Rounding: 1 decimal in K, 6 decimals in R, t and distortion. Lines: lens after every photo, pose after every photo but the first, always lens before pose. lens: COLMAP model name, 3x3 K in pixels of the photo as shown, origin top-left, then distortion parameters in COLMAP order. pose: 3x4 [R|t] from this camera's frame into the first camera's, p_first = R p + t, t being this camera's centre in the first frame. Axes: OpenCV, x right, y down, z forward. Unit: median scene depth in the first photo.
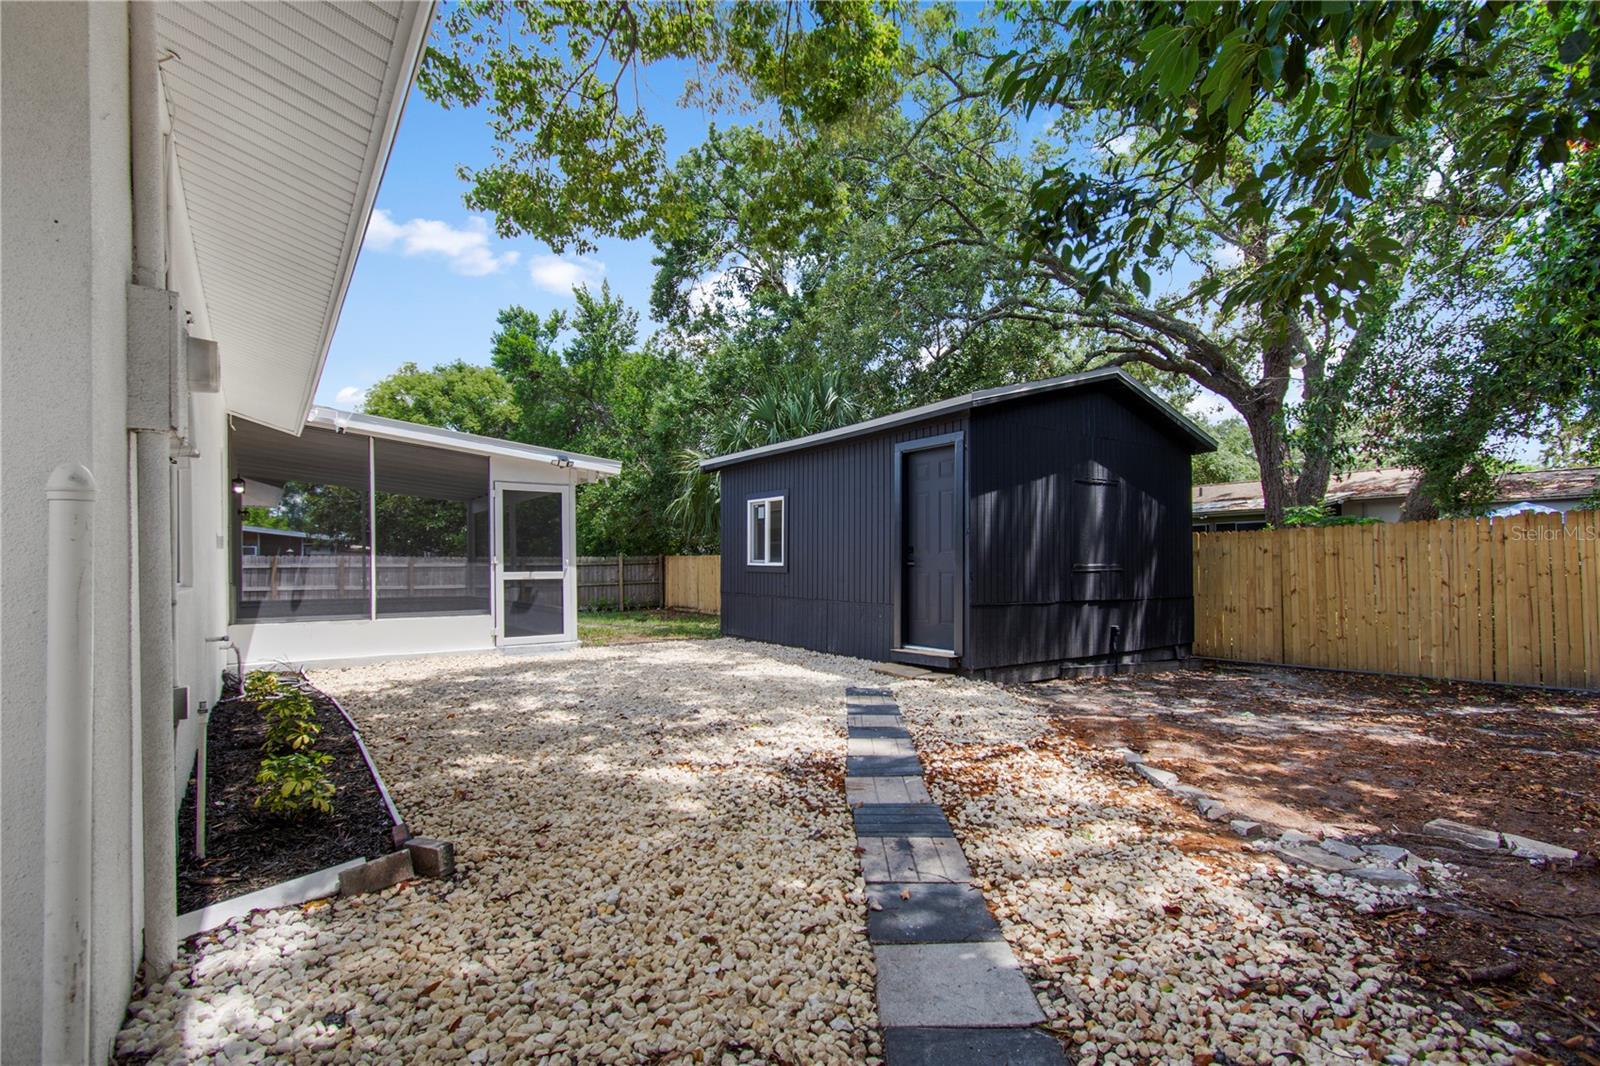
lens RADIAL K [[719.6, 0, 799.1], [0, 719.6, 557.3], [0, 0, 1]] dist [0.000088, -0.000020]
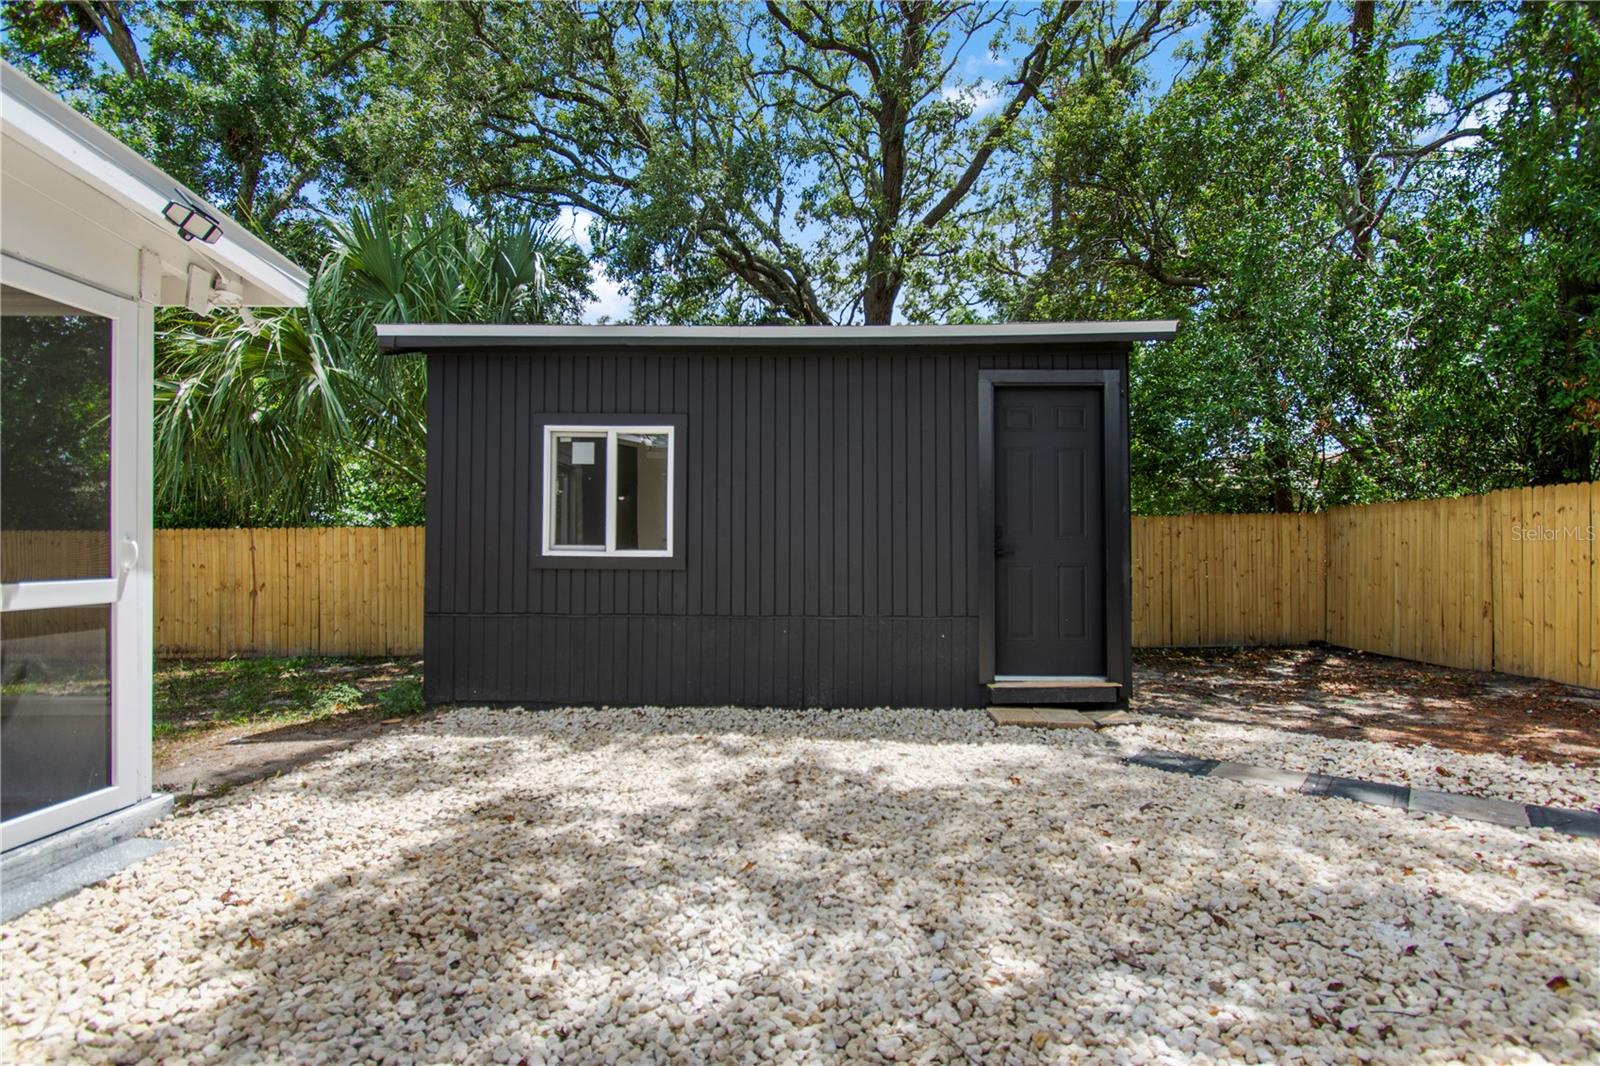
lens RADIAL K [[719.6, 0, 799.1], [0, 719.6, 557.3], [0, 0, 1]] dist [0.000088, -0.000020]
pose [[0.607887, -0.006234, 0.793999, -0.388385], [-0.008103, 0.999868, 0.014055, 0.004134], [-0.793982, -0.014978, 0.607756, 0.597592]]
